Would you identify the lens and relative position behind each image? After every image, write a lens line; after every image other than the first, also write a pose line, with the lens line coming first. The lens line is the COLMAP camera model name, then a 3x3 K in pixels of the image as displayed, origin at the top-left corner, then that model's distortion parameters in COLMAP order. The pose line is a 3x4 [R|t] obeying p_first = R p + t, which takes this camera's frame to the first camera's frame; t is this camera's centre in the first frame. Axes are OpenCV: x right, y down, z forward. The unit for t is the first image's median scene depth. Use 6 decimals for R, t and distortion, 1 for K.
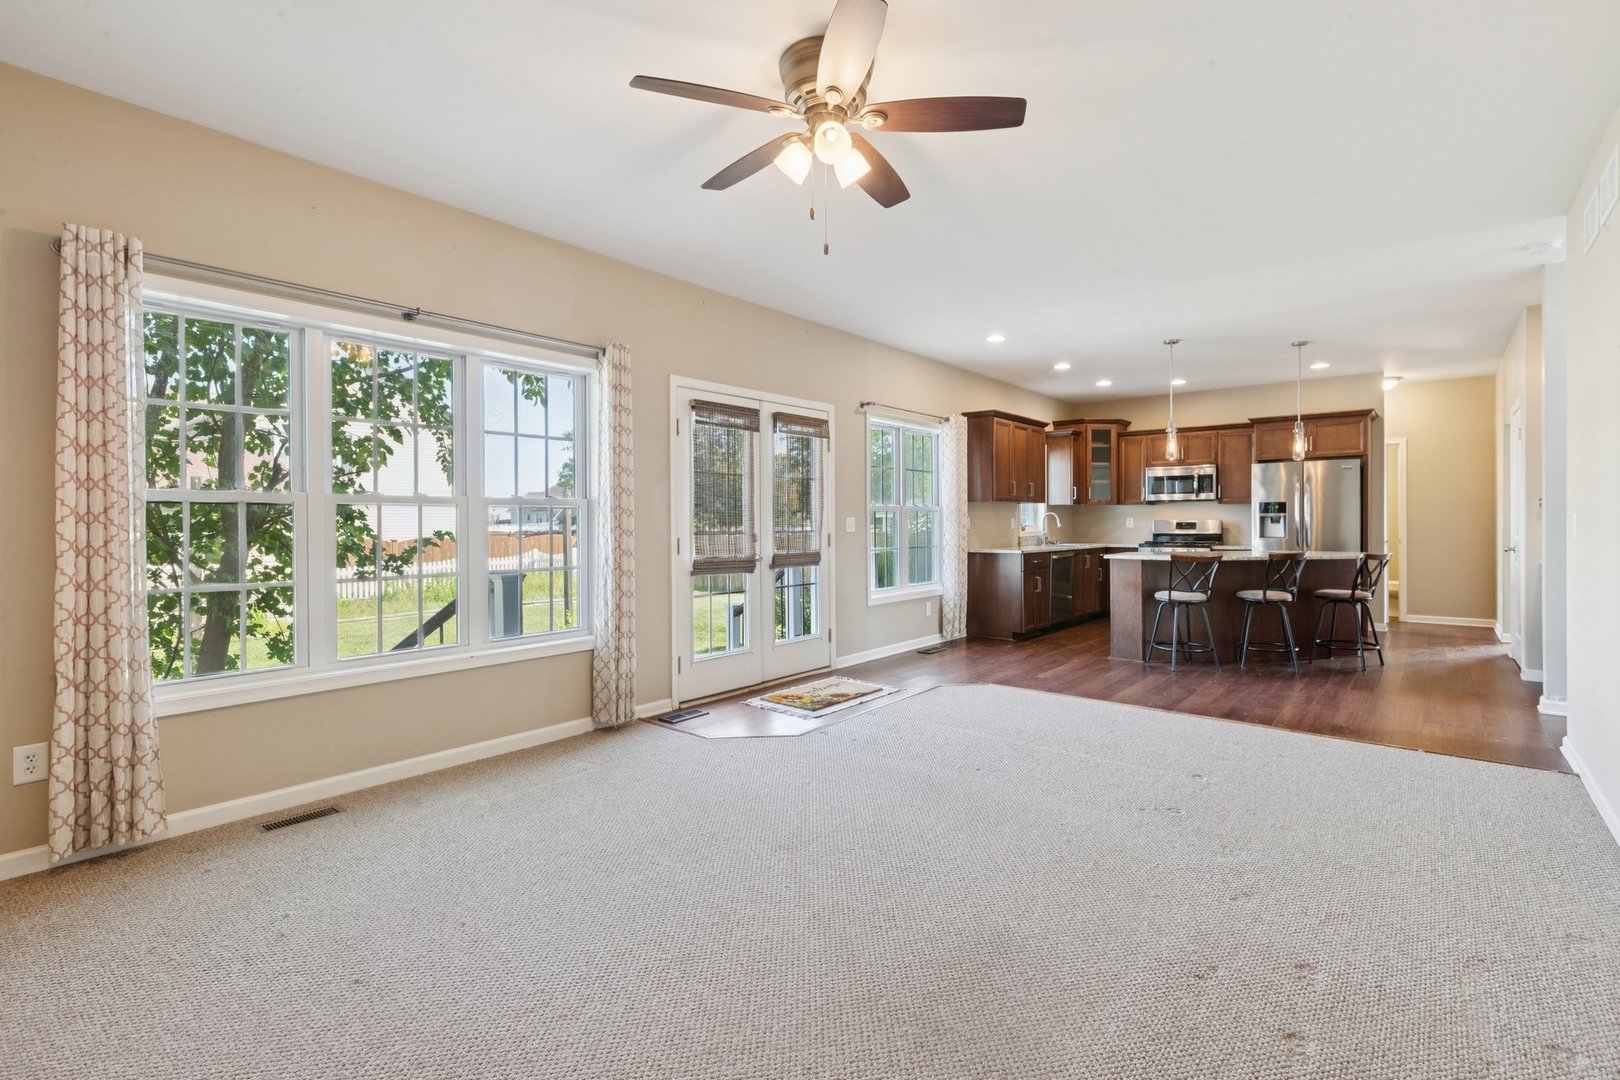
lens RADIAL K [[738.9, 0, 804.8], [0, 738.9, 516.6], [0, 0, 1]] dist [0.012293, -0.000106]
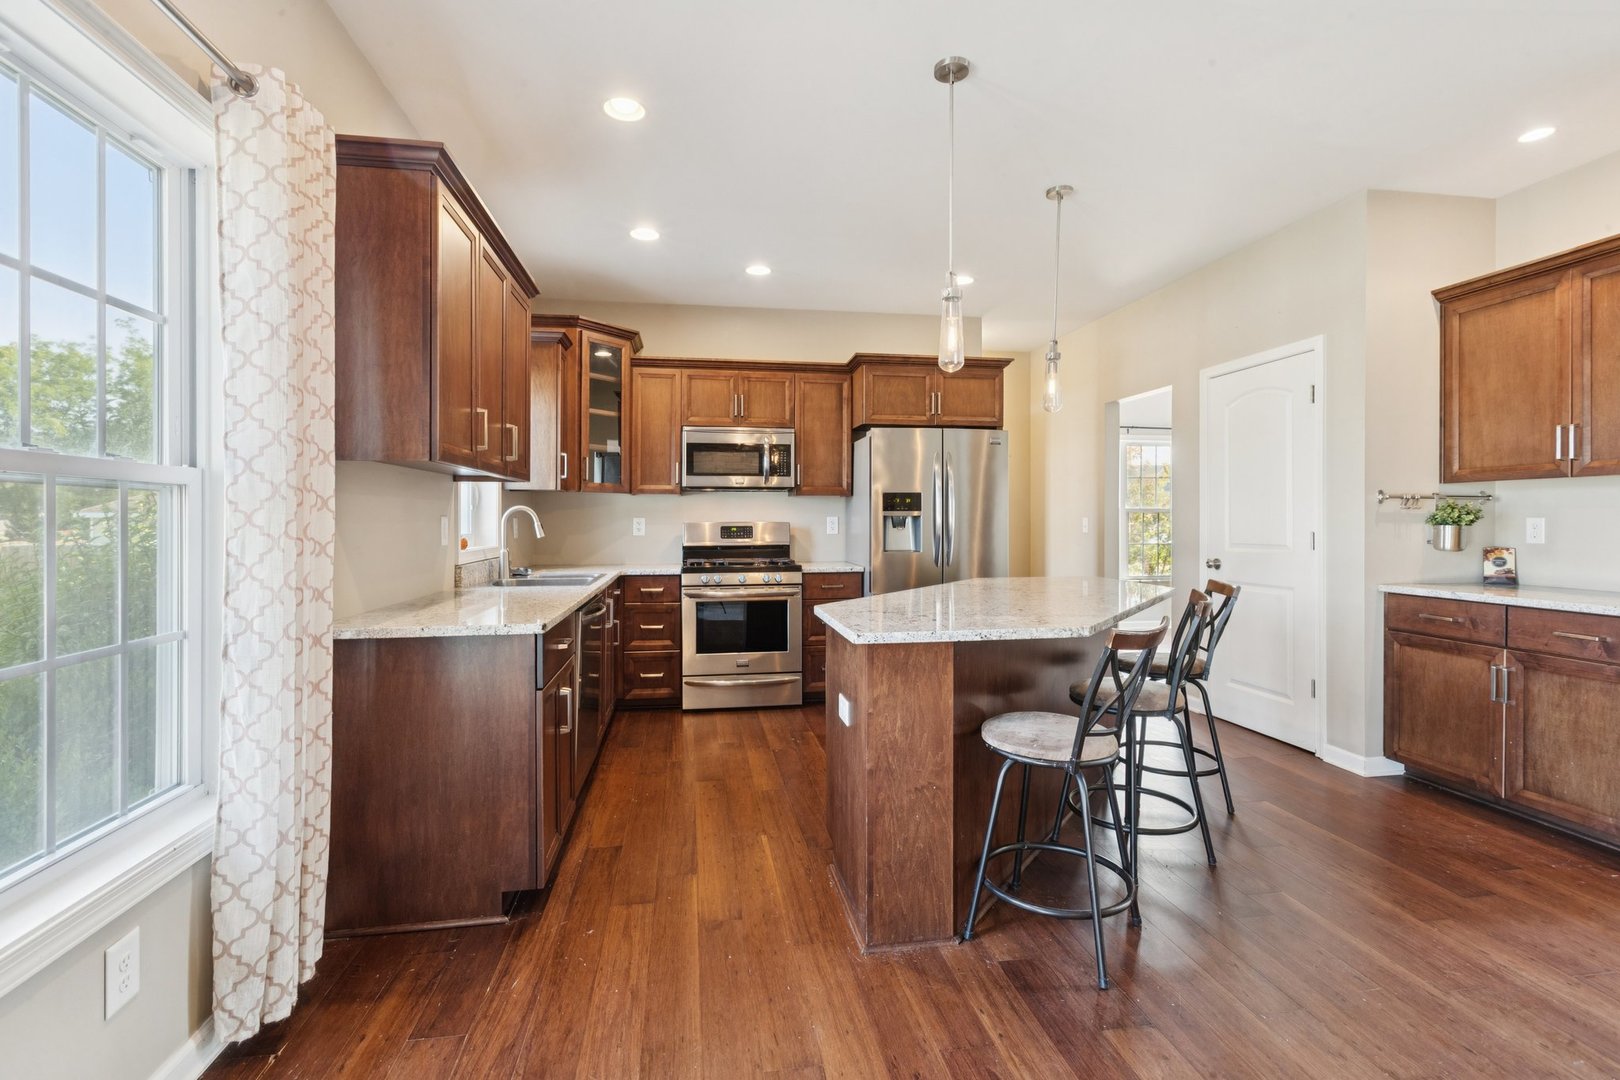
lens RADIAL K [[738.9, 0, 804.8], [0, 738.9, 516.6], [0, 0, 1]] dist [0.012293, -0.000106]
pose [[0.653179, 0.003940, 0.757193, 0.117029], [-0.003880, 0.999991, -0.001857, 0.001407], [-0.757193, -0.001725, 0.653188, 0.637287]]
